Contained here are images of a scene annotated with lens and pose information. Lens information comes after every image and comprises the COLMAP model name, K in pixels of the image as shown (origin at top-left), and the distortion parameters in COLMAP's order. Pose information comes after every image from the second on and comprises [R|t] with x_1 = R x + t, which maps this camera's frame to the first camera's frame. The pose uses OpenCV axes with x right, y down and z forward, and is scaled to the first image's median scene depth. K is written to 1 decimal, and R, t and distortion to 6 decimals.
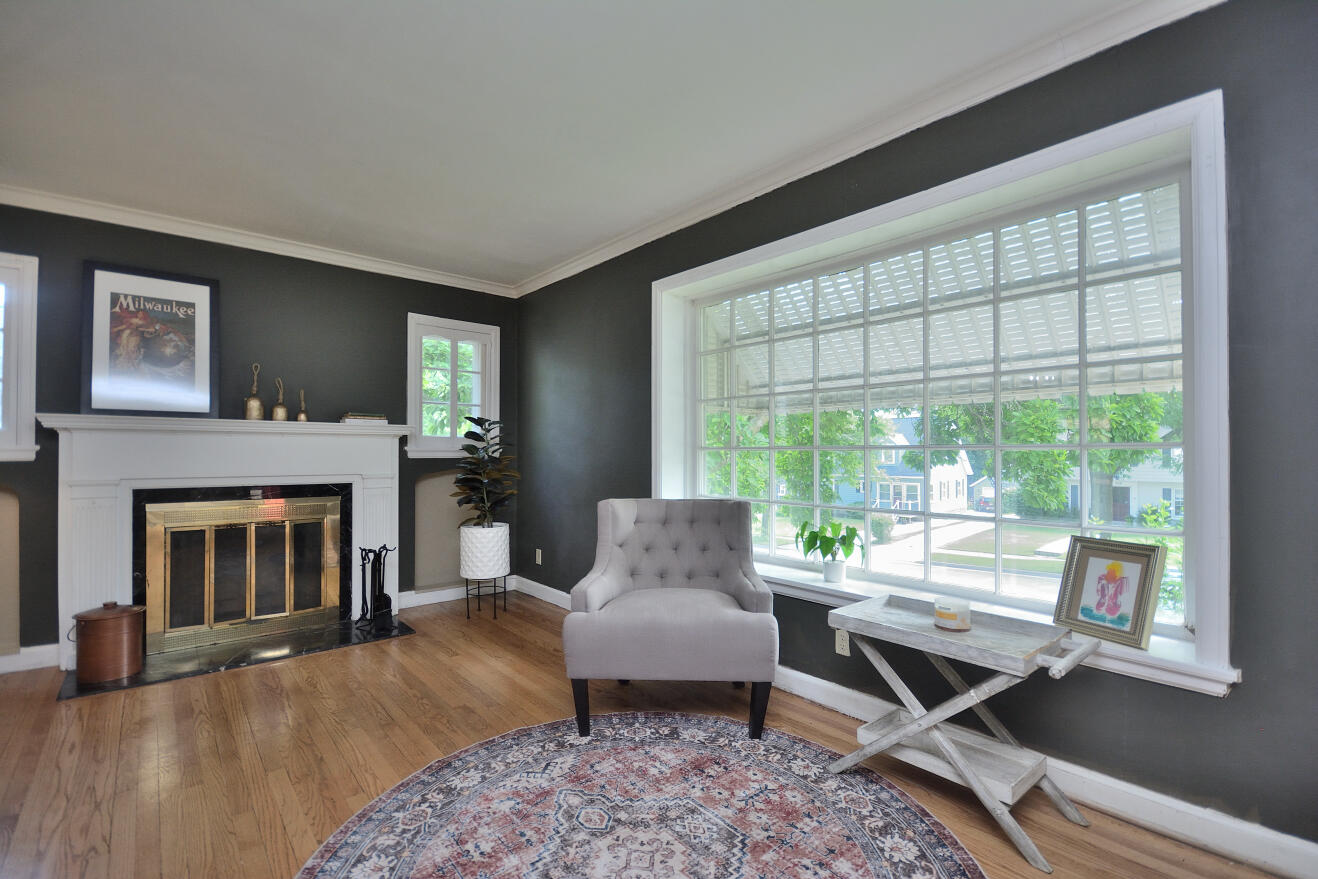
lens RADIAL K [[579.8, 0, 658.0], [0, 579.8, 449.4], [0, 0, 1]] dist [0.000926, 0.000013]
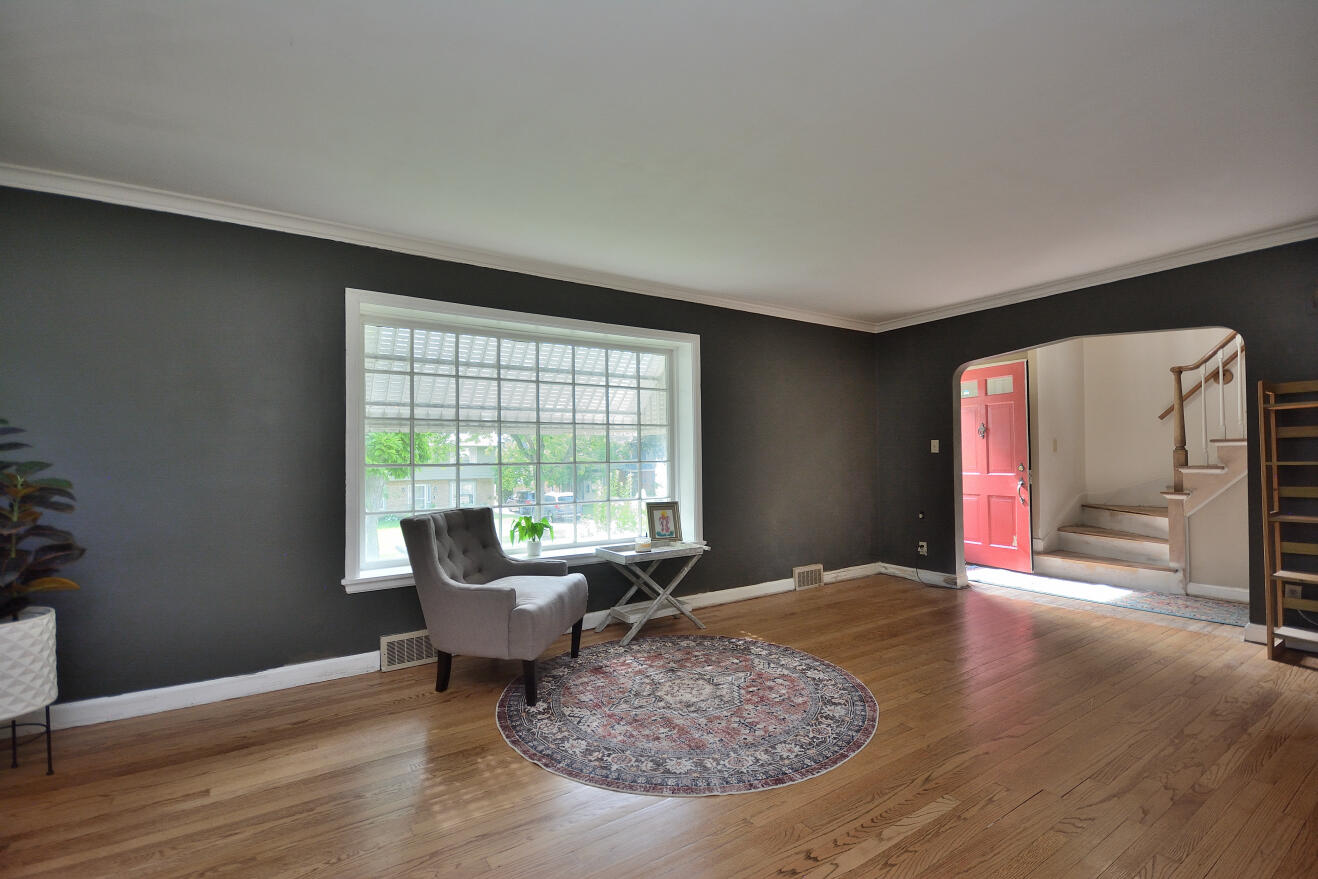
lens RADIAL K [[579.8, 0, 658.0], [0, 579.8, 449.4], [0, 0, 1]] dist [0.000926, 0.000013]
pose [[0.129509, 0.018725, 0.991401, -1.573108], [0.010423, 0.999741, -0.020244, -0.009552], [-0.991524, 0.012955, 0.129280, 0.710114]]
